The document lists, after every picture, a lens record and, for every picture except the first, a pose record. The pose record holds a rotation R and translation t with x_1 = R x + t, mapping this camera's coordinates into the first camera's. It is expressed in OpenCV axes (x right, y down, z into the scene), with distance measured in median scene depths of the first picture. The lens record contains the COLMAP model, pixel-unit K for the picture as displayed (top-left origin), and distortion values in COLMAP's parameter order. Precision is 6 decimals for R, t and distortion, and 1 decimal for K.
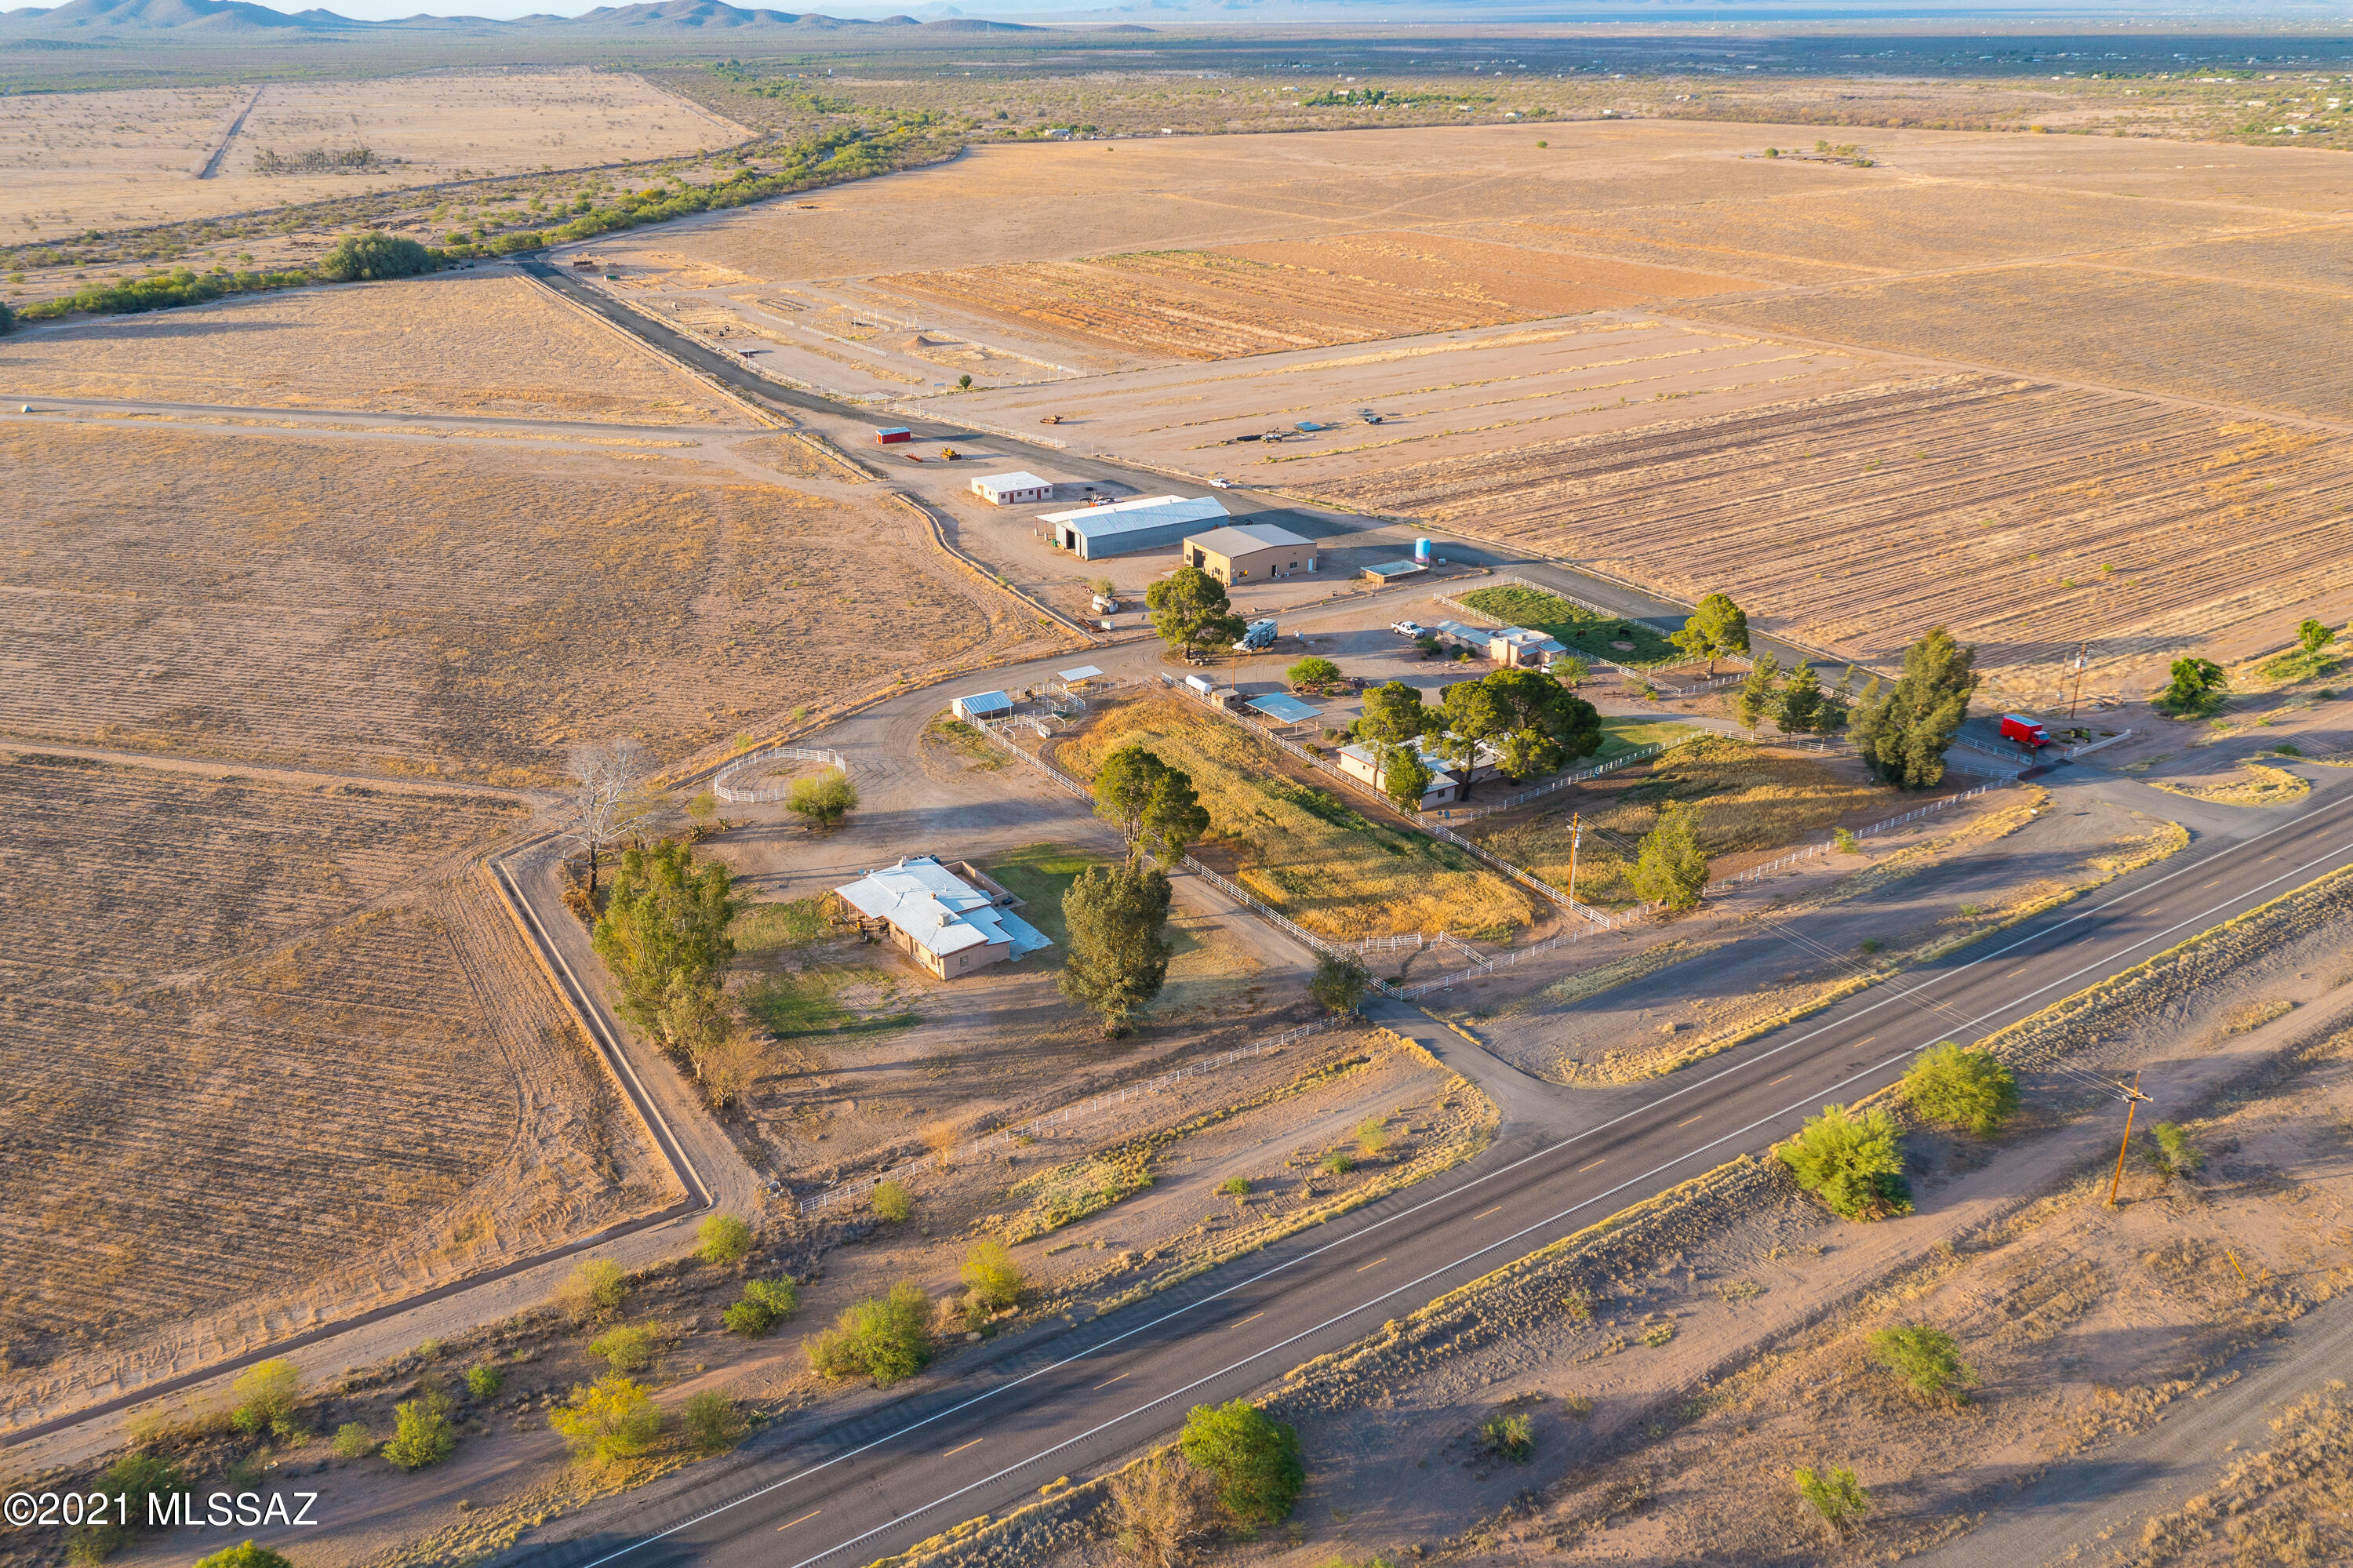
lens RADIAL K [[1827.7, 0, 1176.5], [0, 1827.7, 784.0], [0, 0, 1]] dist [-0.018673, -0.000191]
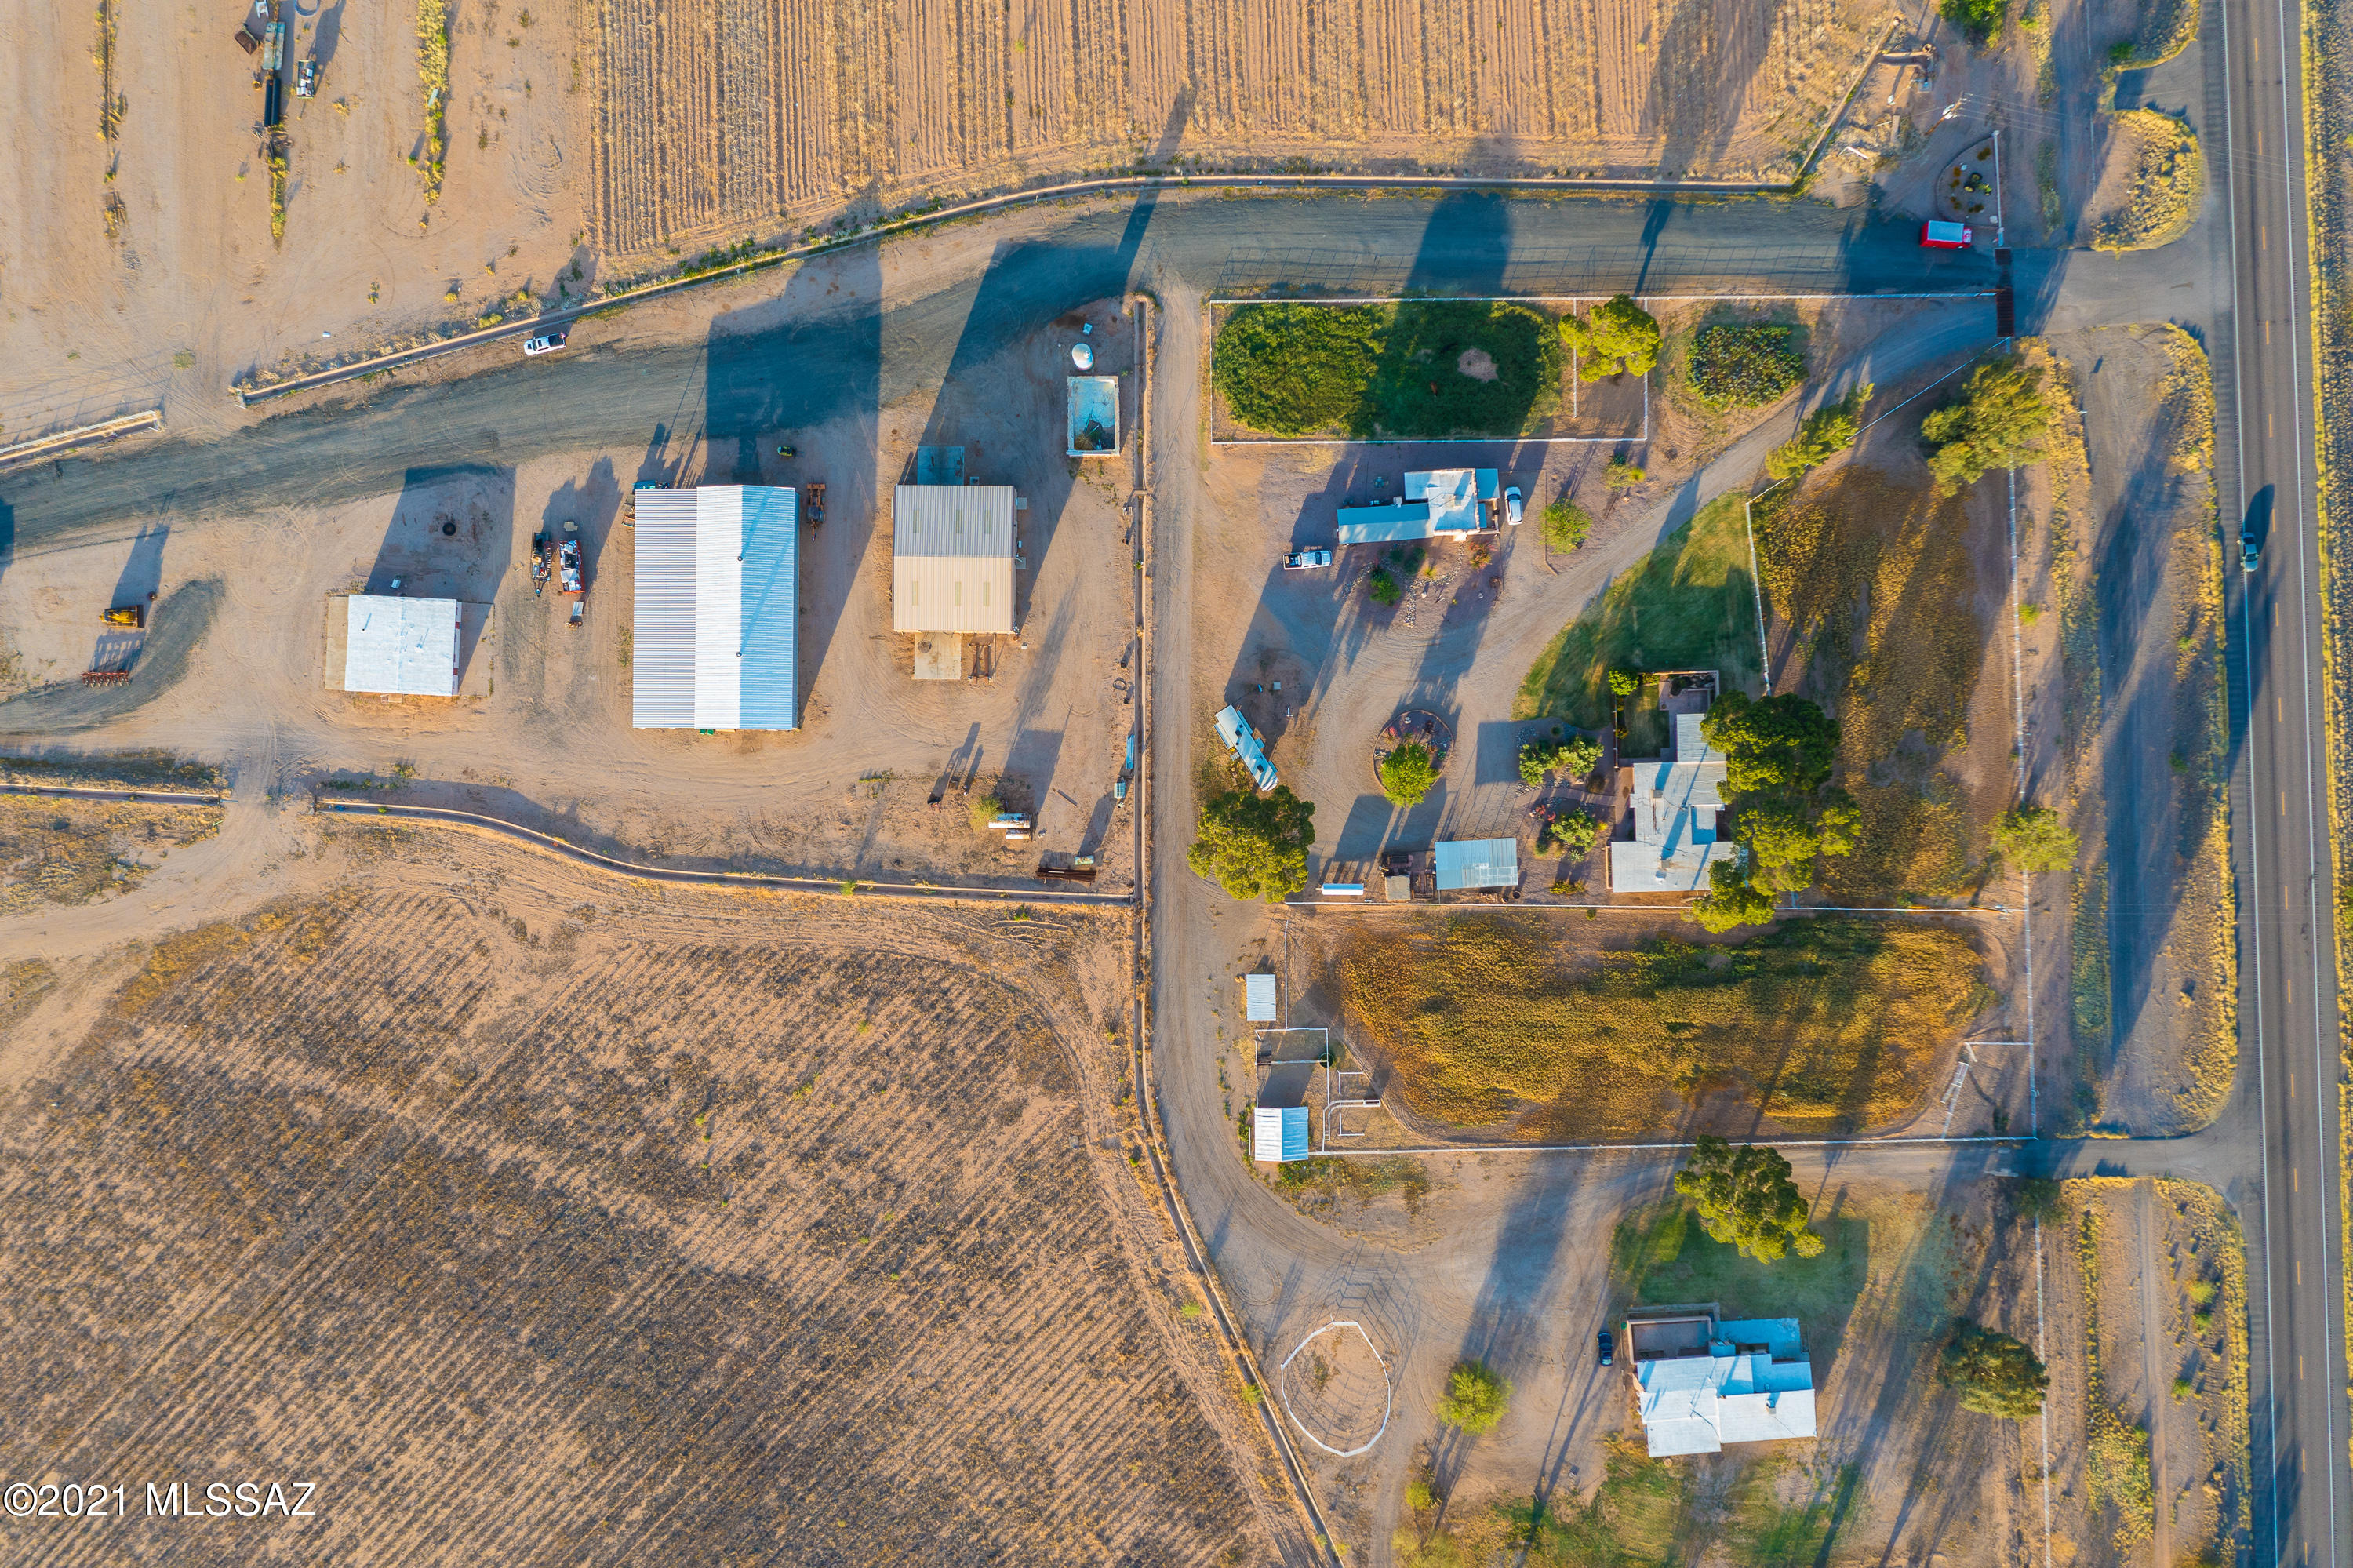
lens RADIAL K [[1827.7, 0, 1176.5], [0, 1827.7, 784.0], [0, 0, 1]] dist [-0.018673, -0.000191]
pose [[0.523494, -0.852029, 0.000305, 0.017702], [0.355605, 0.218813, 0.908662, -1.204128], [-0.774273, -0.475570, 0.417533, 0.970141]]
